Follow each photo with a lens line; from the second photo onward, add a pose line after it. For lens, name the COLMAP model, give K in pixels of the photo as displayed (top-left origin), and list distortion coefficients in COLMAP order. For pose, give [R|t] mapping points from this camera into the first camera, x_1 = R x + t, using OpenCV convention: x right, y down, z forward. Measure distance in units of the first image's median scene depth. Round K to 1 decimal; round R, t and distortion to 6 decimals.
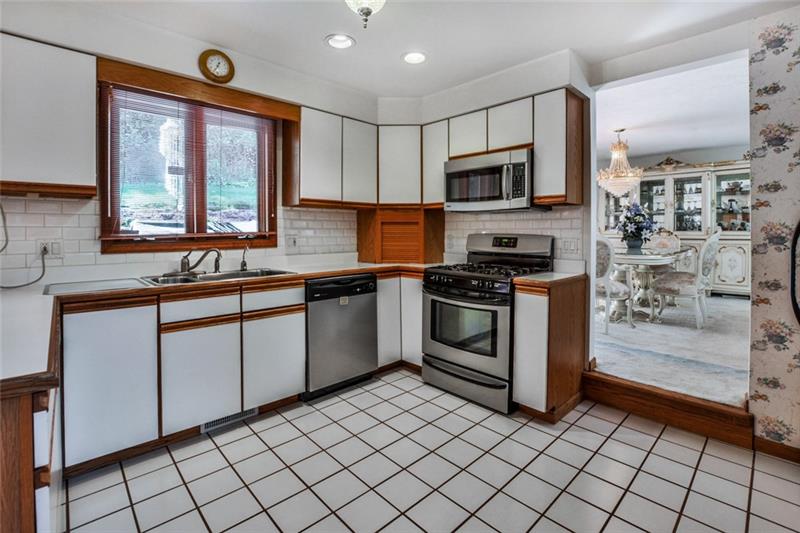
lens RADIAL K [[365.0, 0, 413.6], [0, 365.0, 233.0], [0, 0, 1]] dist [-0.000662, 0.000117]
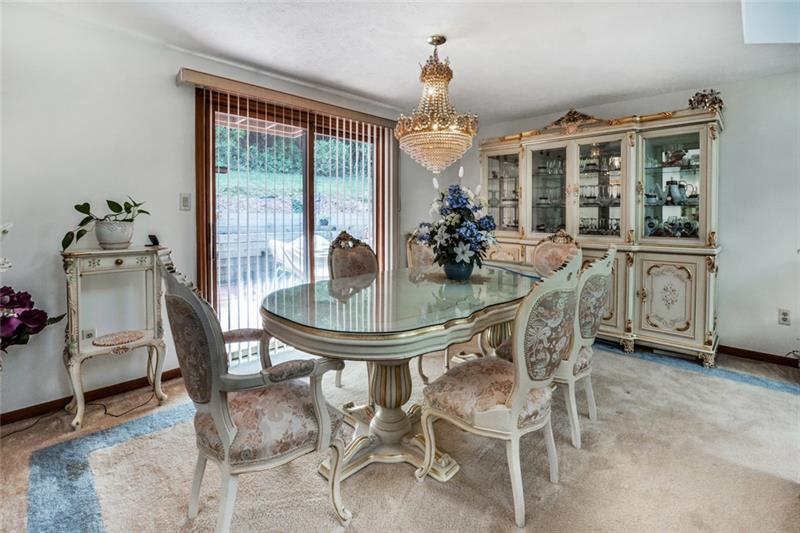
lens RADIAL K [[374.6, 0, 401.3], [0, 374.6, 219.8], [0, 0, 1]] dist [-0.001874, -0.000354]
pose [[0.999939, 0.004880, 0.009932, 0.442371], [-0.004949, 0.999964, 0.006850, -0.033645], [-0.009899, -0.006899, 0.999927, 0.417828]]
